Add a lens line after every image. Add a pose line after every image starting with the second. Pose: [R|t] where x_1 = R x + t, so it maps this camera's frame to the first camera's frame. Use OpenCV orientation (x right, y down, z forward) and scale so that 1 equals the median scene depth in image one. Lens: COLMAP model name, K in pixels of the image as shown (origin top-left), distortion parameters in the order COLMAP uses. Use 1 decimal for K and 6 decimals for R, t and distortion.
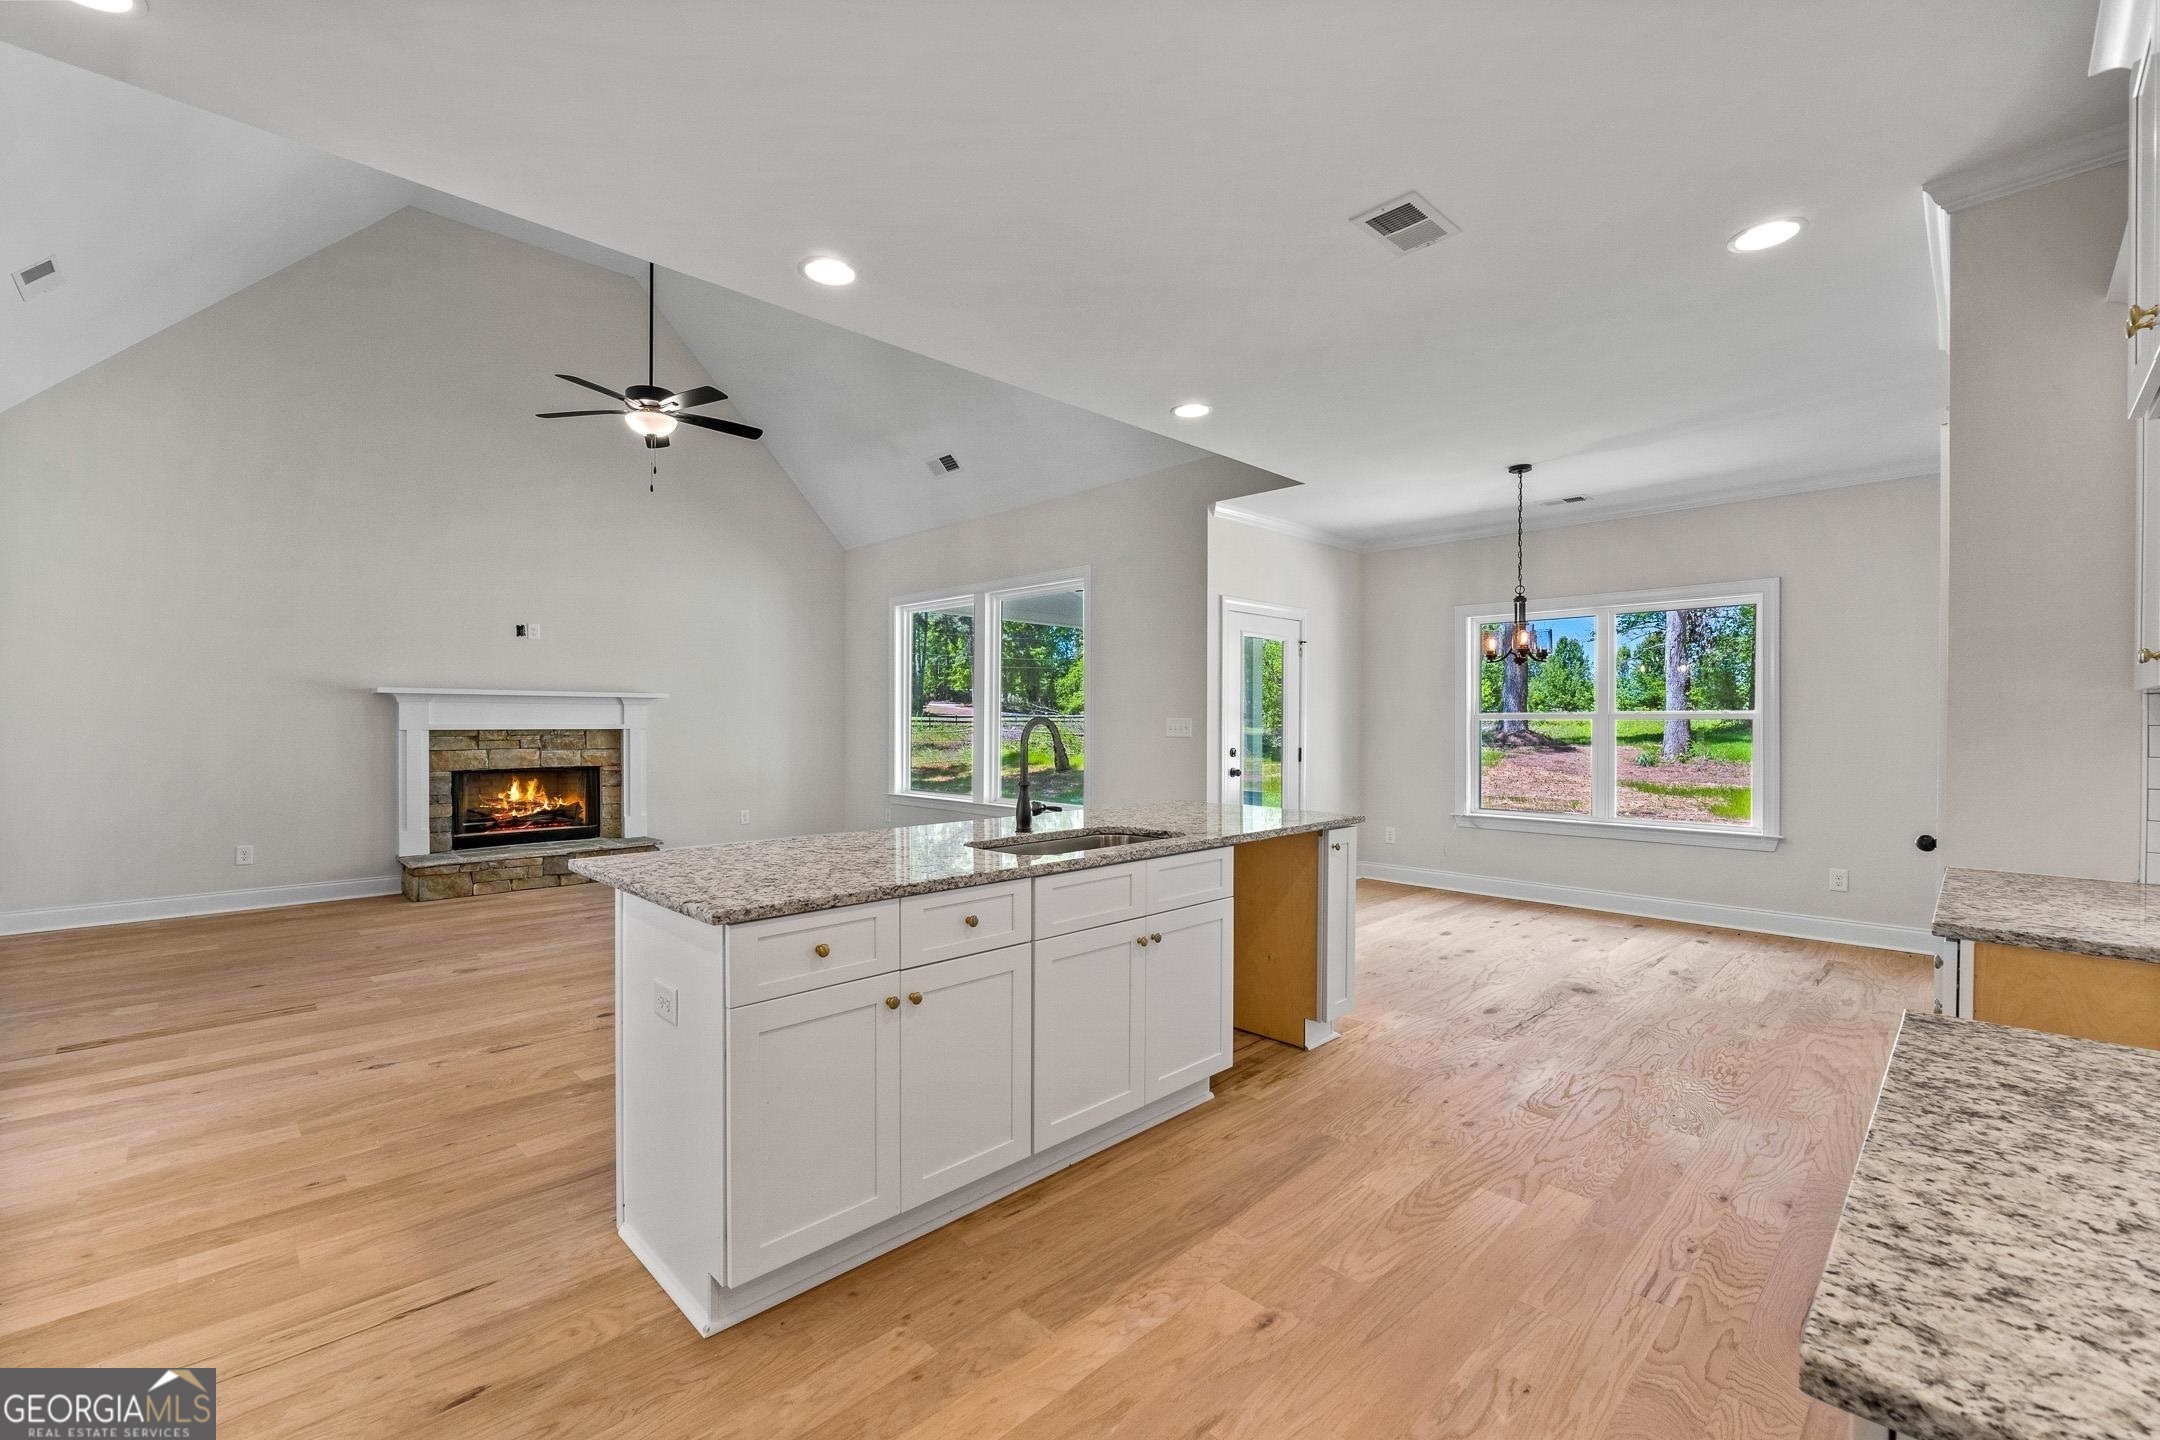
lens RADIAL K [[904.5, 0, 1067.1], [0, 904.5, 726.0], [0, 0, 1]] dist [-0.008258, -0.000261]
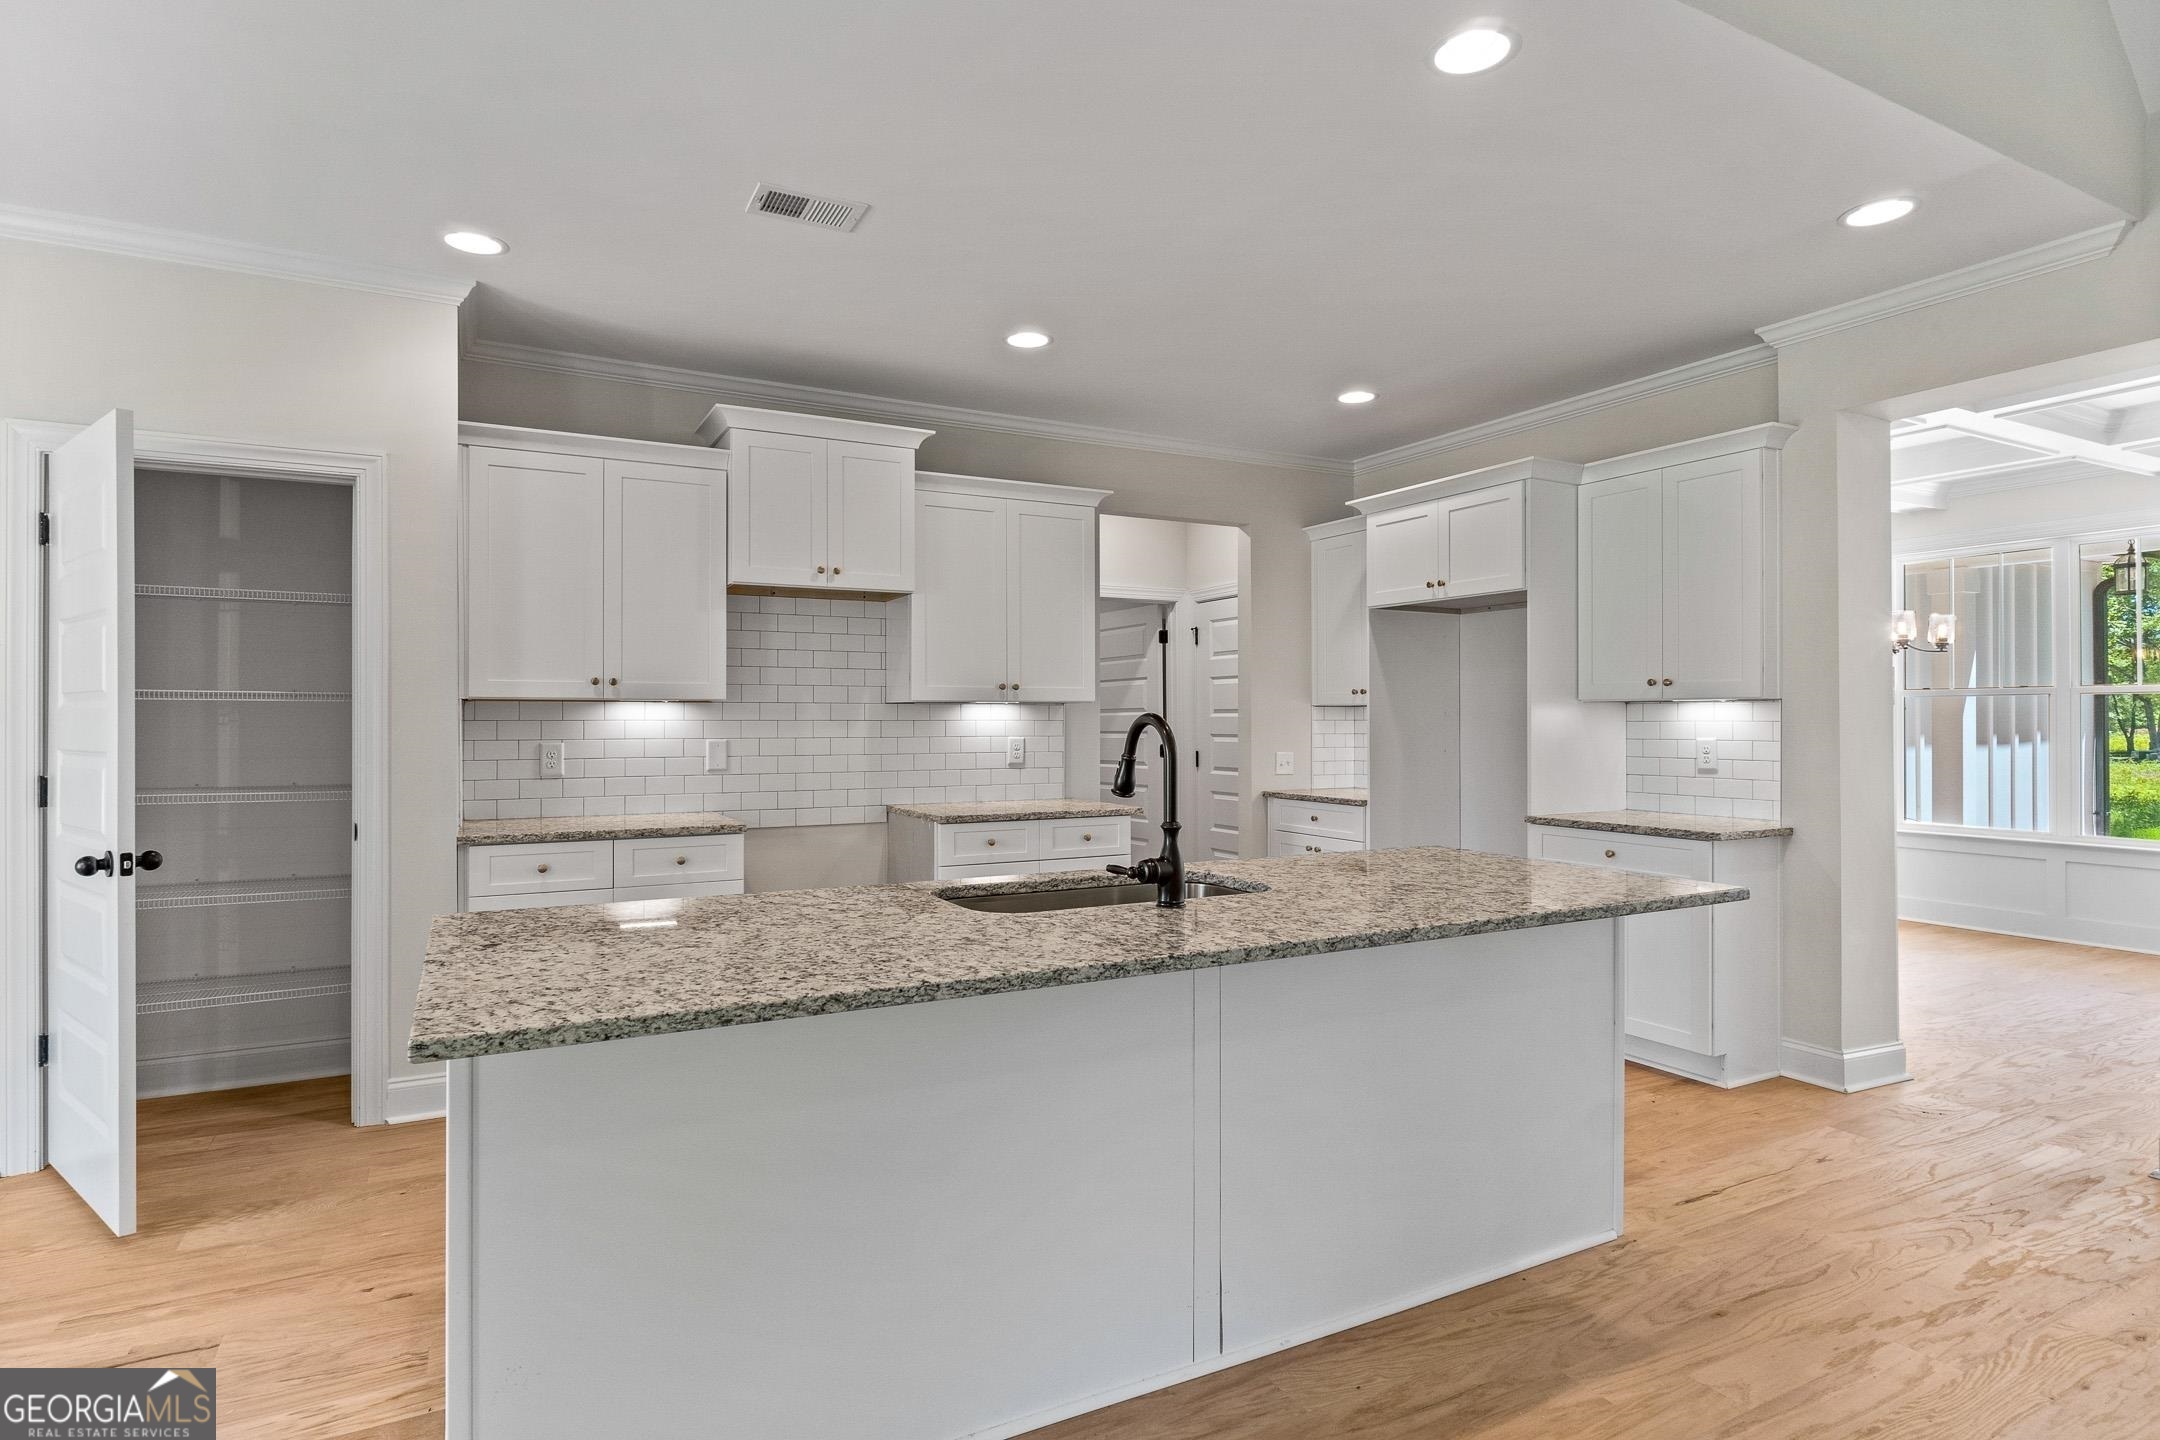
lens RADIAL K [[1123.6, 0, 1064.5], [0, 1123.6, 717.0], [0, 0, 1]] dist [-0.004934, -0.000294]
pose [[-0.959663, -0.001820, 0.281148, -0.085458], [-0.000542, 0.999989, 0.004624, -0.004885], [-0.281153, 0.004285, -0.959653, 0.776297]]
